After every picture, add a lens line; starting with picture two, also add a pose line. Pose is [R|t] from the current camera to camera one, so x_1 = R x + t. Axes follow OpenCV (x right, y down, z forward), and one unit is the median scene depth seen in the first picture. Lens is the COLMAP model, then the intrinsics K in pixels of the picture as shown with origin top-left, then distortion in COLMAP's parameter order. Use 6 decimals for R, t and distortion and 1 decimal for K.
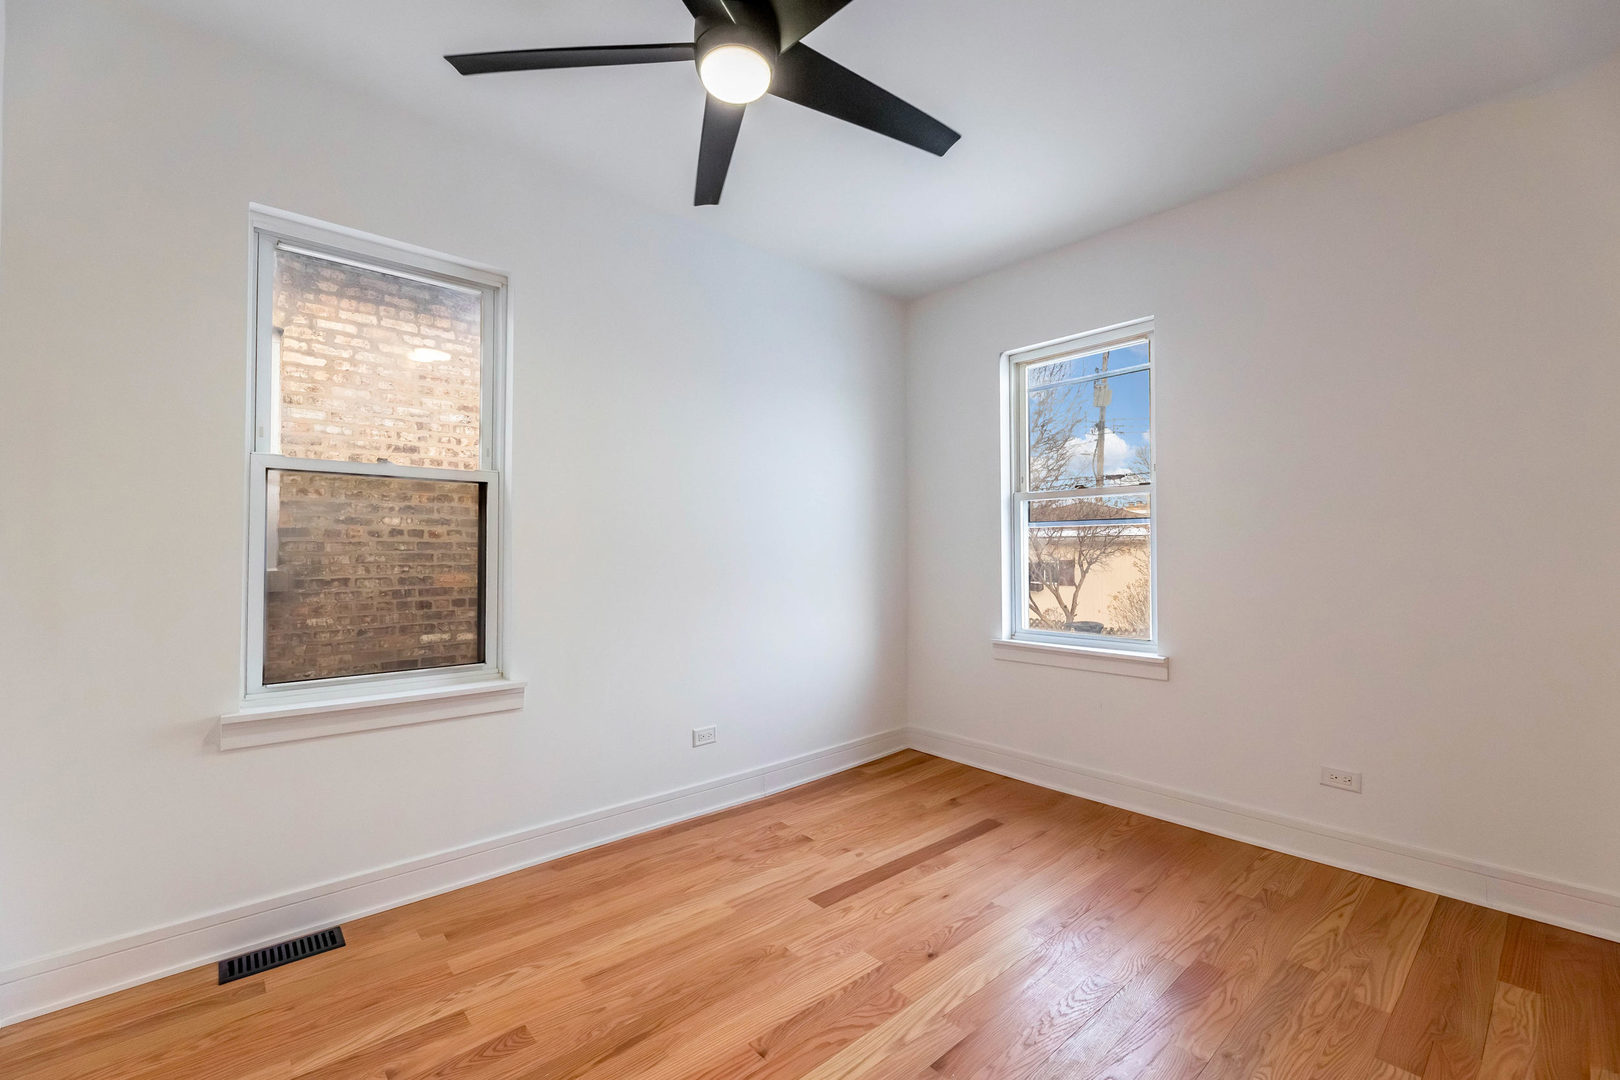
lens RADIAL K [[692.1, 0, 810.0], [0, 692.1, 540.0], [0, 0, 1]] dist [0.000506, 0.000206]
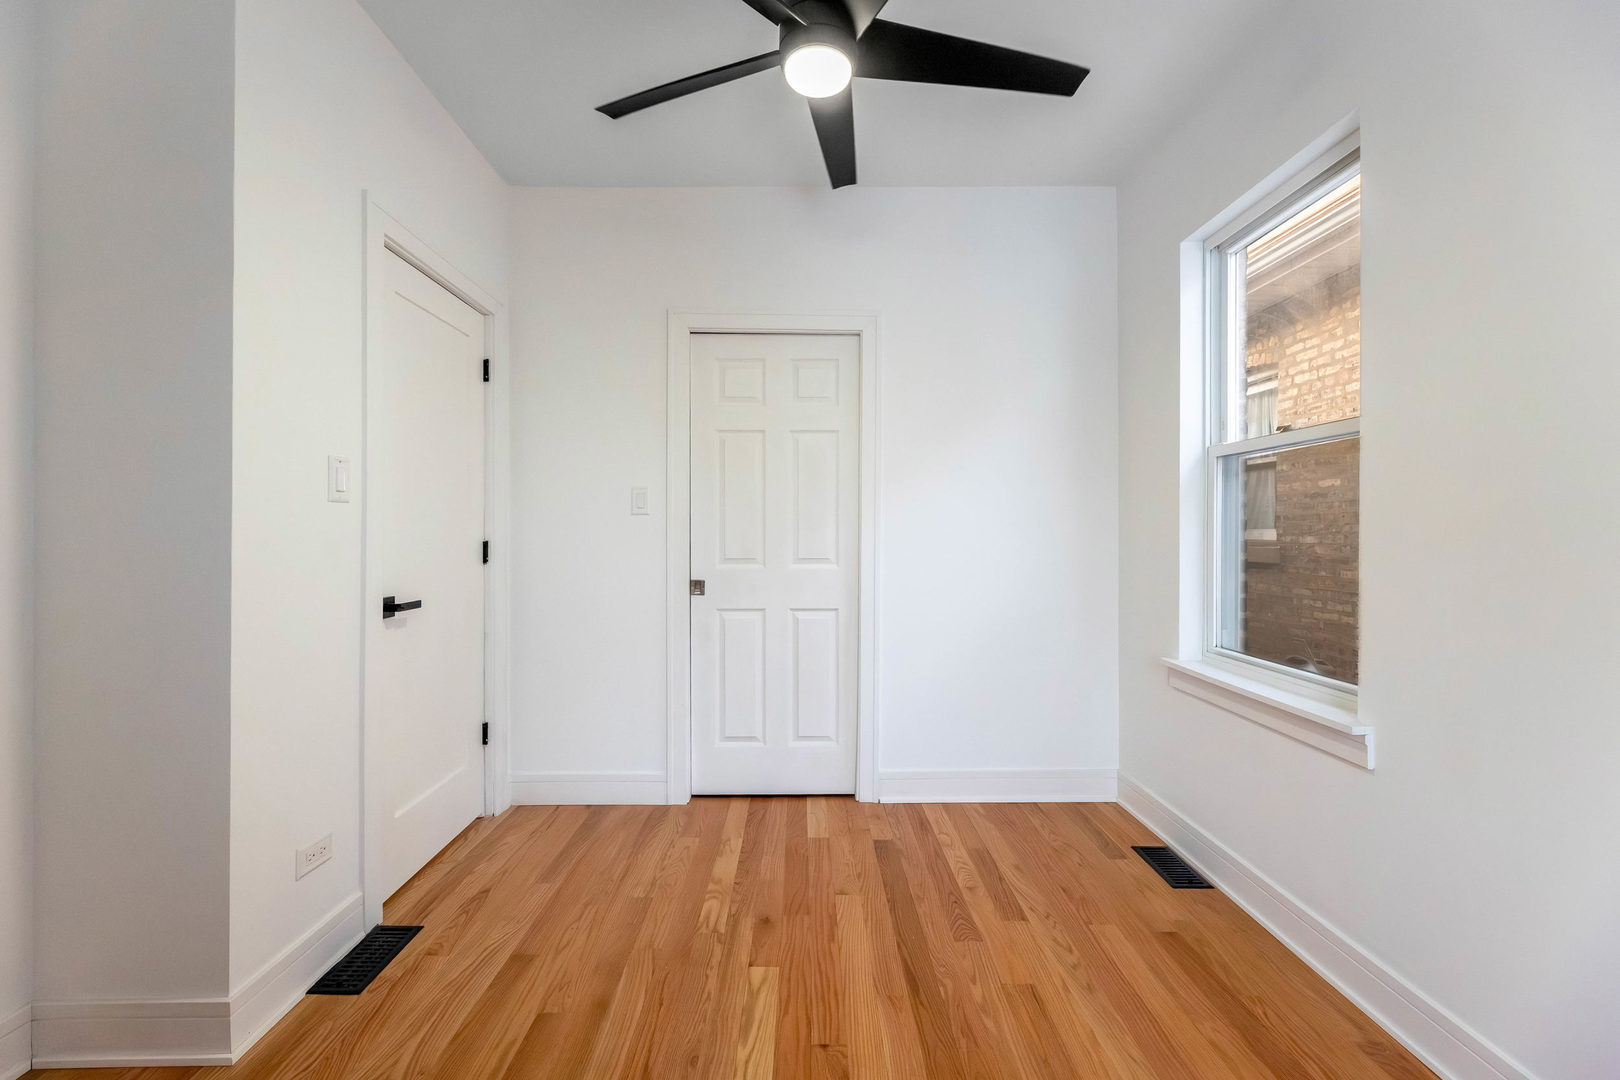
lens RADIAL K [[663.5, 0, 810.0], [0, 663.5, 540.0], [0, 0, 1]] dist [0.000551, 0.000128]
pose [[-0.662079, 0.007855, -0.749393, 0.553566], [0.009797, 0.999950, 0.001826, 0.022517], [0.749370, -0.006132, -0.662123, 1.389532]]
